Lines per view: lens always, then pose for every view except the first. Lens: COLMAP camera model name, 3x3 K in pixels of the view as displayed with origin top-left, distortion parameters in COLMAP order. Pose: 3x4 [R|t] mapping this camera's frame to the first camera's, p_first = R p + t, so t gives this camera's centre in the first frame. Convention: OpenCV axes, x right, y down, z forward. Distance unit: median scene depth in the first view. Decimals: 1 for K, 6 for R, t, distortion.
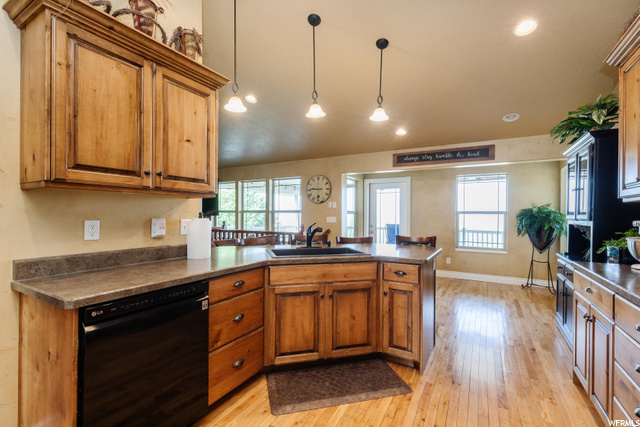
lens RADIAL K [[289.0, 0, 320.0], [0, 289.0, 213.5], [0, 0, 1]] dist [0.001835, 0.000106]
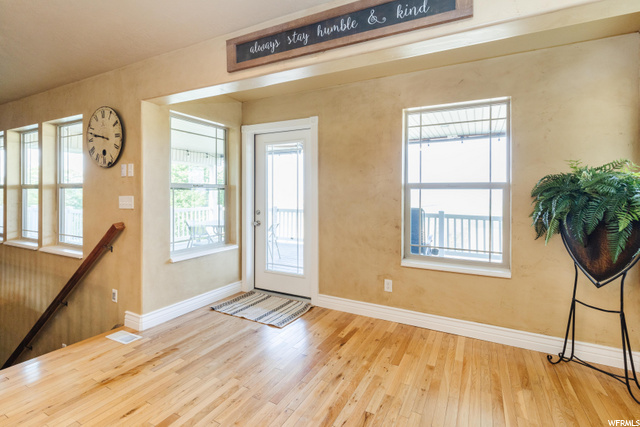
lens RADIAL K [[318.1, 0, 297.2], [0, 318.1, 188.4], [0, 0, 1]] dist [0.020818, 0.000127]
pose [[0.999991, -0.004192, 0.000103, 0.309841], [0.004193, 0.999960, -0.007921, 0.004329], [-0.000069, 0.007921, 0.999969, 0.490519]]
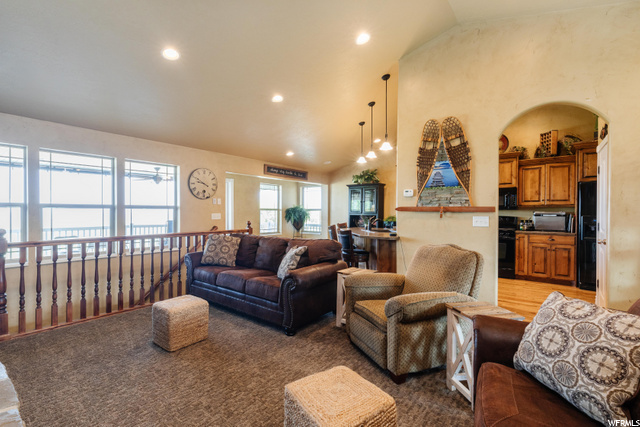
lens RADIAL K [[289.0, 0, 320.0], [0, 289.0, 213.5], [0, 0, 1]] dist [0.001835, 0.000106]
pose [[0.128745, -0.013854, 0.991581, -0.891346], [-0.006038, 0.999873, 0.014754, -0.004359], [-0.991659, -0.007886, 0.128645, 0.518713]]
